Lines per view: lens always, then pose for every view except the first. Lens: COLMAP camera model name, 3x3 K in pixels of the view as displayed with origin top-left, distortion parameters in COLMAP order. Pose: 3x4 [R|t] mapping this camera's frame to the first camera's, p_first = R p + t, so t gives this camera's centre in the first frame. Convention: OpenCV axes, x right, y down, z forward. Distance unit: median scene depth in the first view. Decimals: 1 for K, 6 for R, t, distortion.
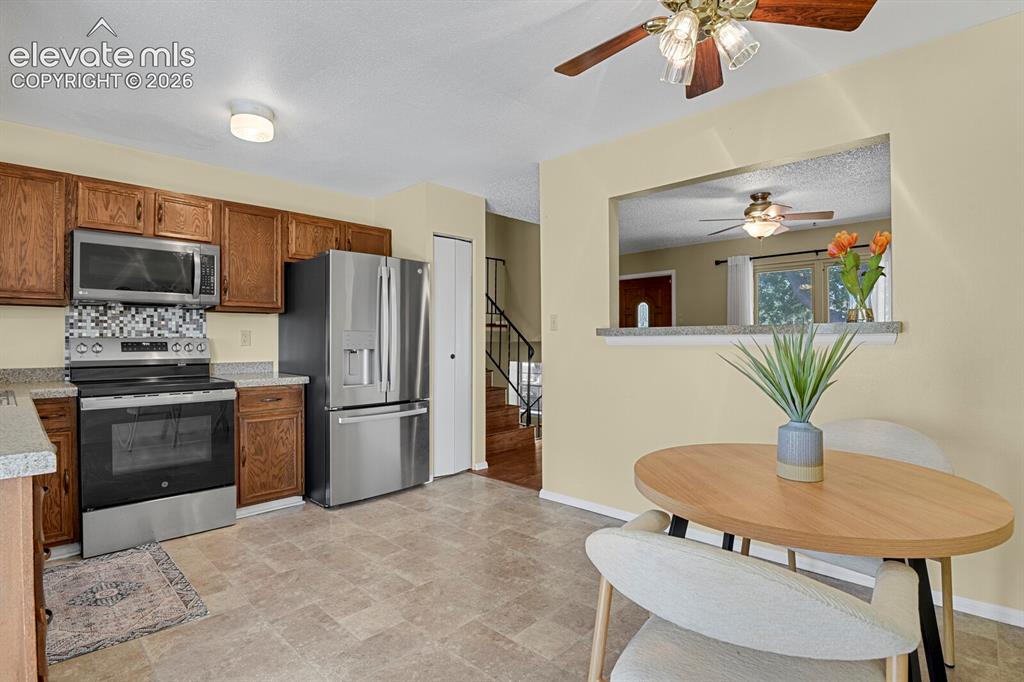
lens RADIAL K [[498.9, 0, 520.0], [0, 498.9, 341.9], [0, 0, 1]] dist [-0.021818, -0.007017]
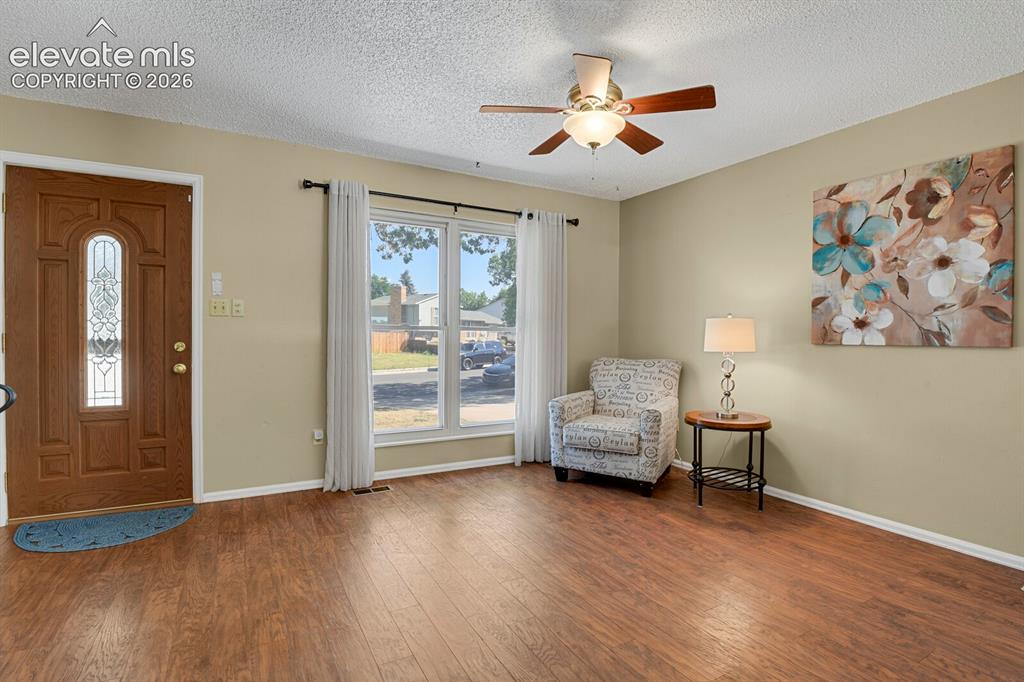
lens RADIAL K [[498.9, 0, 520.0], [0, 498.9, 341.9], [0, 0, 1]] dist [-0.021818, -0.007017]
pose [[0.288634, -0.007003, 0.957414, -0.093748], [-0.009837, 0.999899, 0.010280, 0.003567], [-0.957389, -0.012386, 0.288536, 1.277923]]
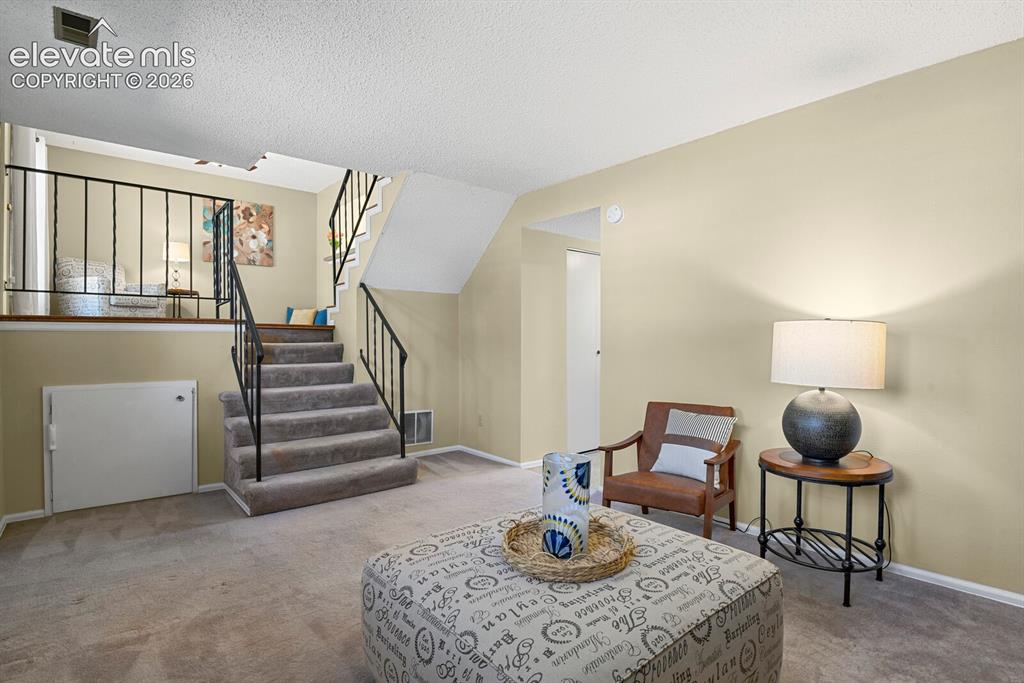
lens RADIAL K [[510.2, 0, 513.6], [0, 510.2, 342.2], [0, 0, 1]] dist [-0.022000, -0.000112]
pose [[-0.993947, 0.007254, 0.109623, -0.685334], [0.007811, 0.999959, 0.004647, 0.403643], [-0.109585, 0.005475, -0.993962, 3.251589]]
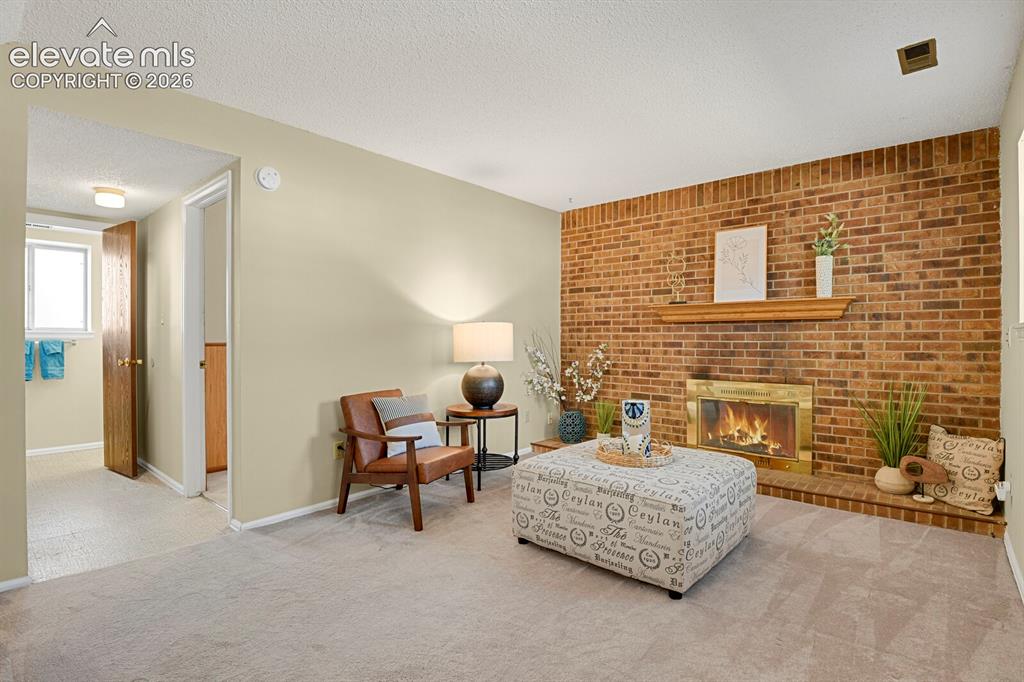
lens RADIAL K [[498.9, 0, 520.0], [0, 498.9, 341.9], [0, 0, 1]] dist [-0.021818, -0.007017]
pose [[0.049590, 0.009853, -0.998721, 0.131526], [-0.003259, 0.999948, 0.009704, 0.413338], [0.998764, 0.002773, 0.049619, 2.534377]]
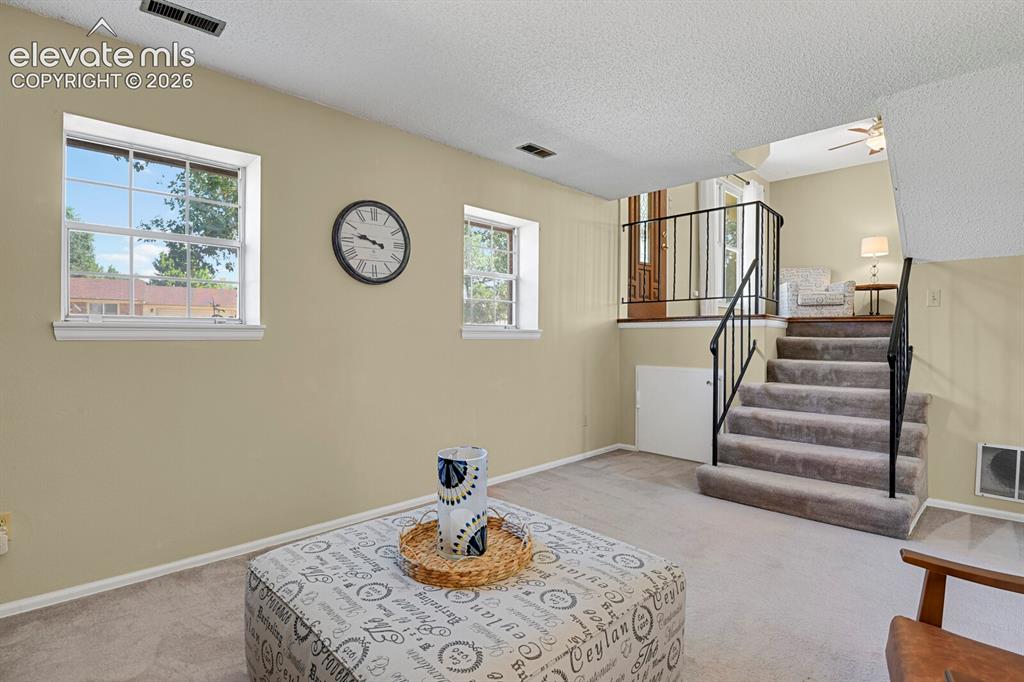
lens RADIAL K [[495.4, 0, 519.2], [0, 495.4, 340.7], [0, 0, 1]] dist [-0.028038, -0.000749]
pose [[0.031069, -0.000233, 0.999517, -1.148133], [-0.001927, 0.999998, 0.000293, 0.416452], [-0.999515, -0.001936, 0.031068, 2.668097]]
